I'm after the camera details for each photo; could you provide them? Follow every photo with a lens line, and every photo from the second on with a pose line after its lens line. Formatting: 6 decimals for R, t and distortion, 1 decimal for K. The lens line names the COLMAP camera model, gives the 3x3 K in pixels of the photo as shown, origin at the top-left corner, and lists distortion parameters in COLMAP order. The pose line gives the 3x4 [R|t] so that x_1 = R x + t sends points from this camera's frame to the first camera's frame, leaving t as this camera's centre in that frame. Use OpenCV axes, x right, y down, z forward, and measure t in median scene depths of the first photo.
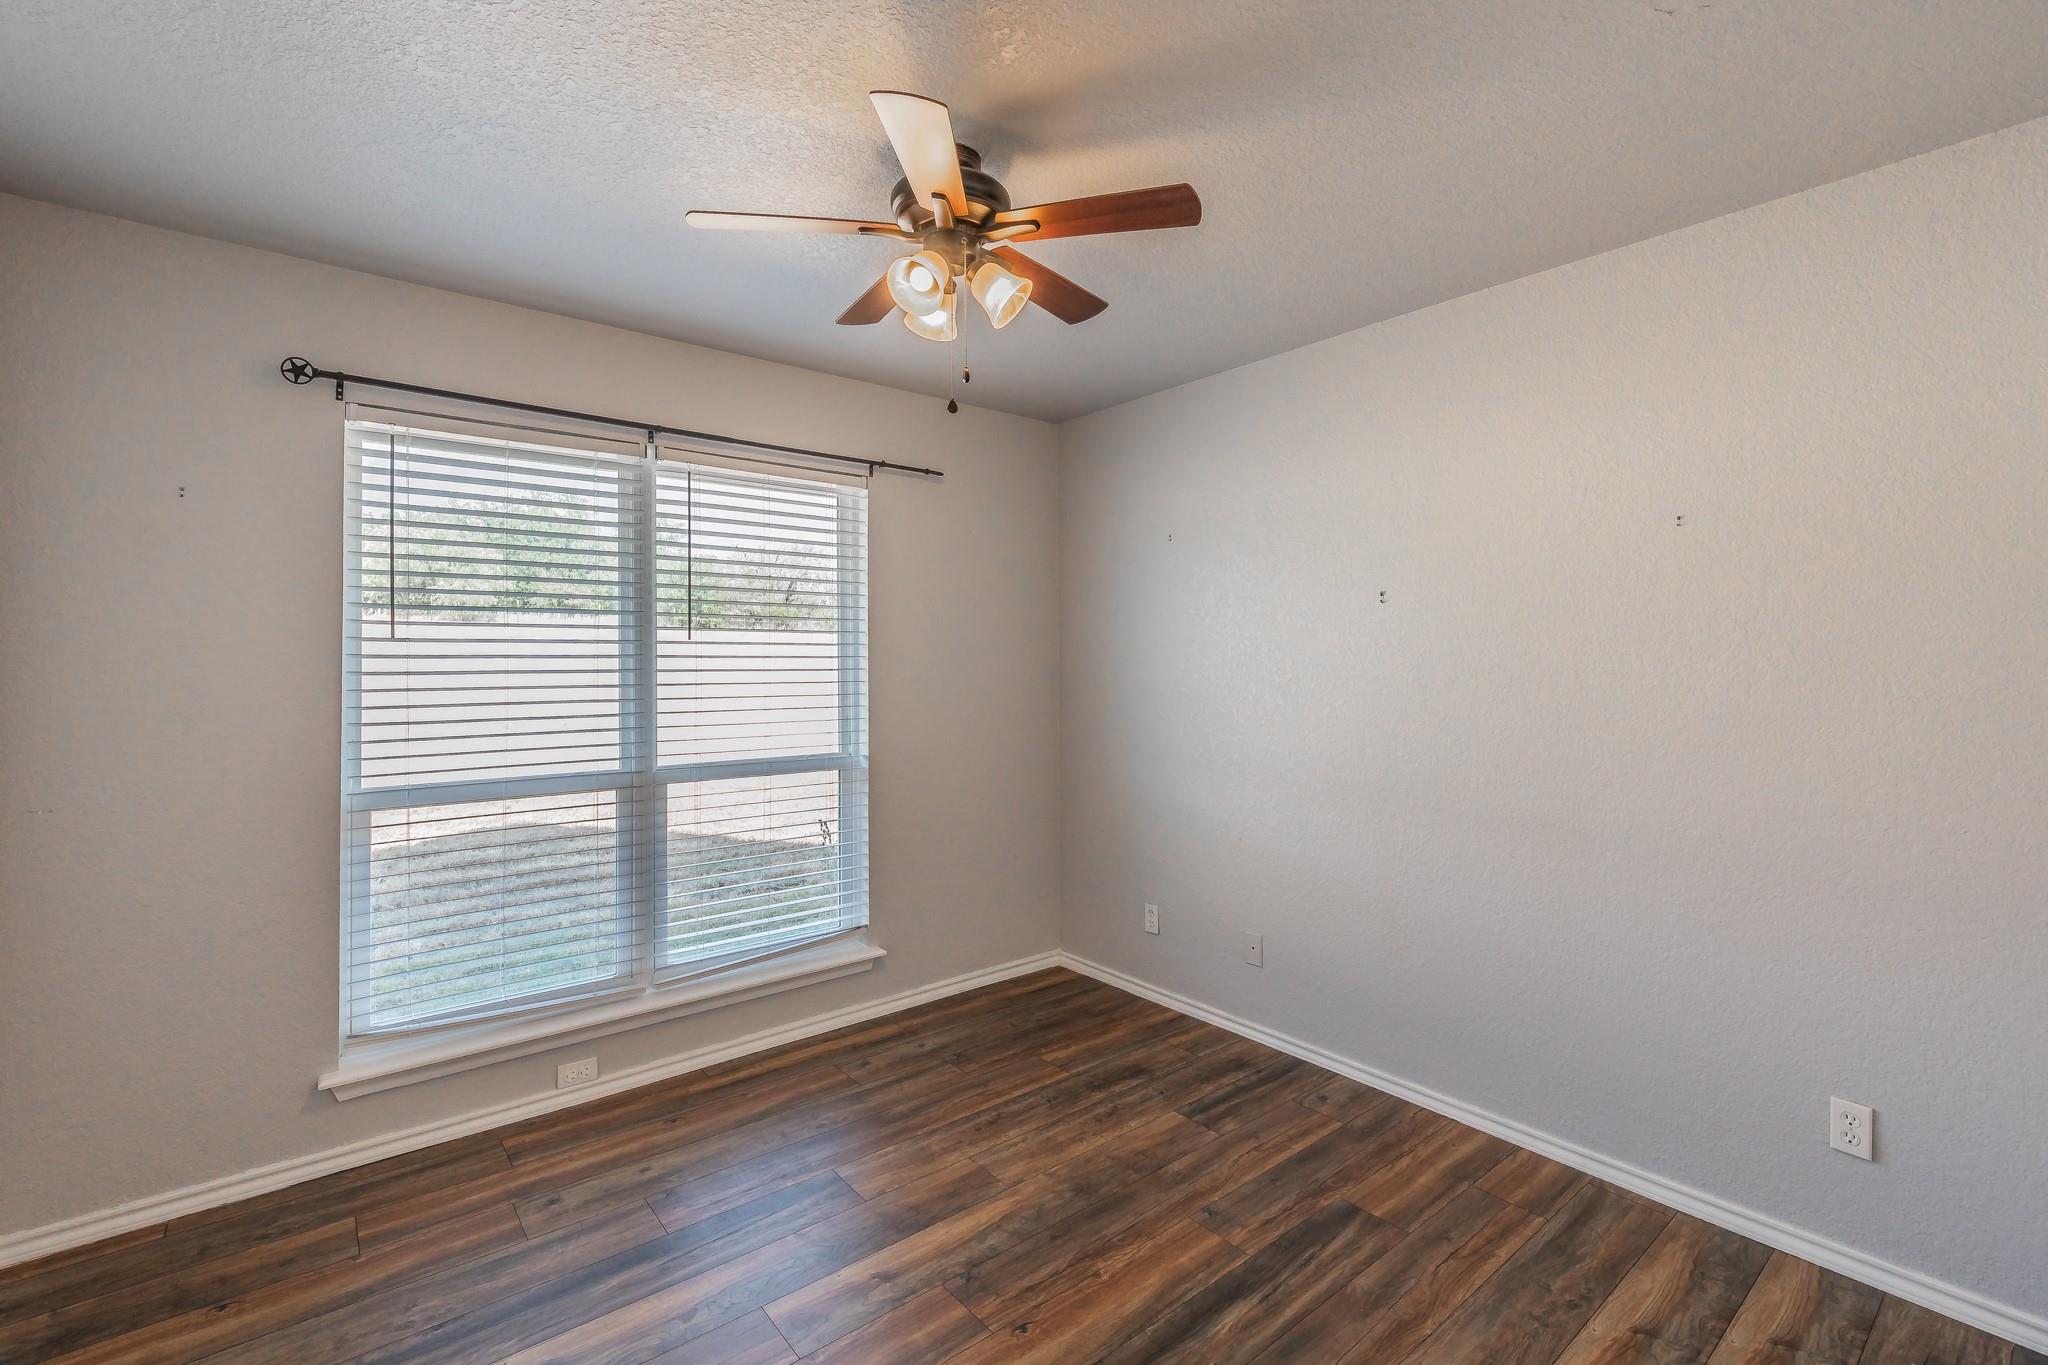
lens RADIAL K [[887.8, 0, 1019.1], [0, 887.8, 635.5], [0, 0, 1]] dist [0.001725, -0.000575]
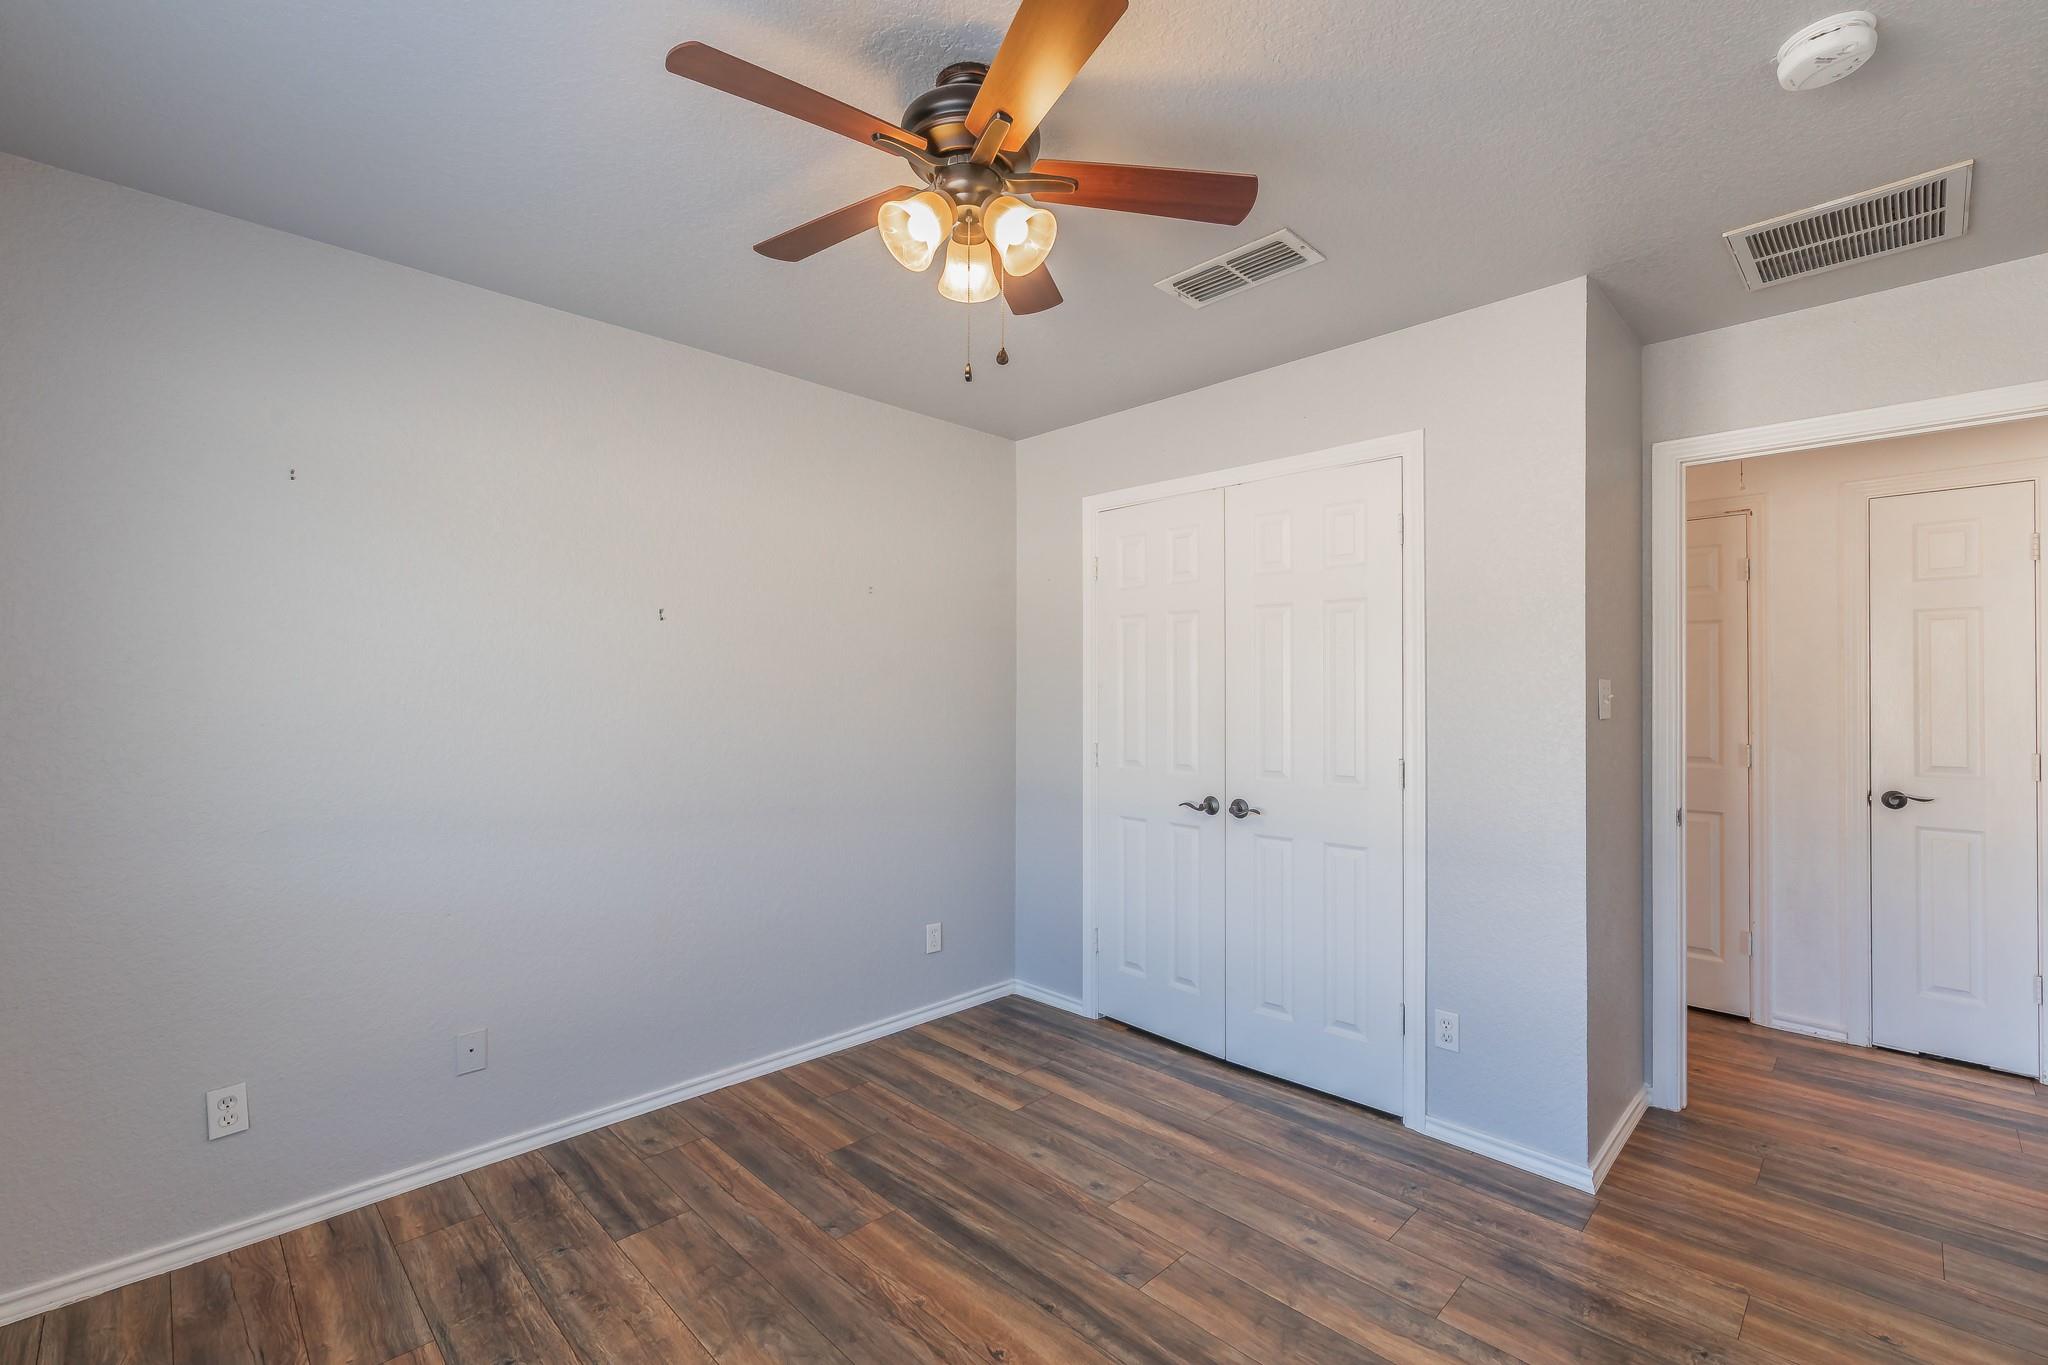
lens RADIAL K [[887.8, 0, 1022.7], [0, 887.8, 686.9], [0, 0, 1]] dist [0.001725, -0.000575]
pose [[-0.095812, 0.005436, 0.995385, -0.746940], [-0.034243, 0.999375, -0.008754, 0.036612], [-0.994810, -0.034924, -0.095566, 0.829726]]
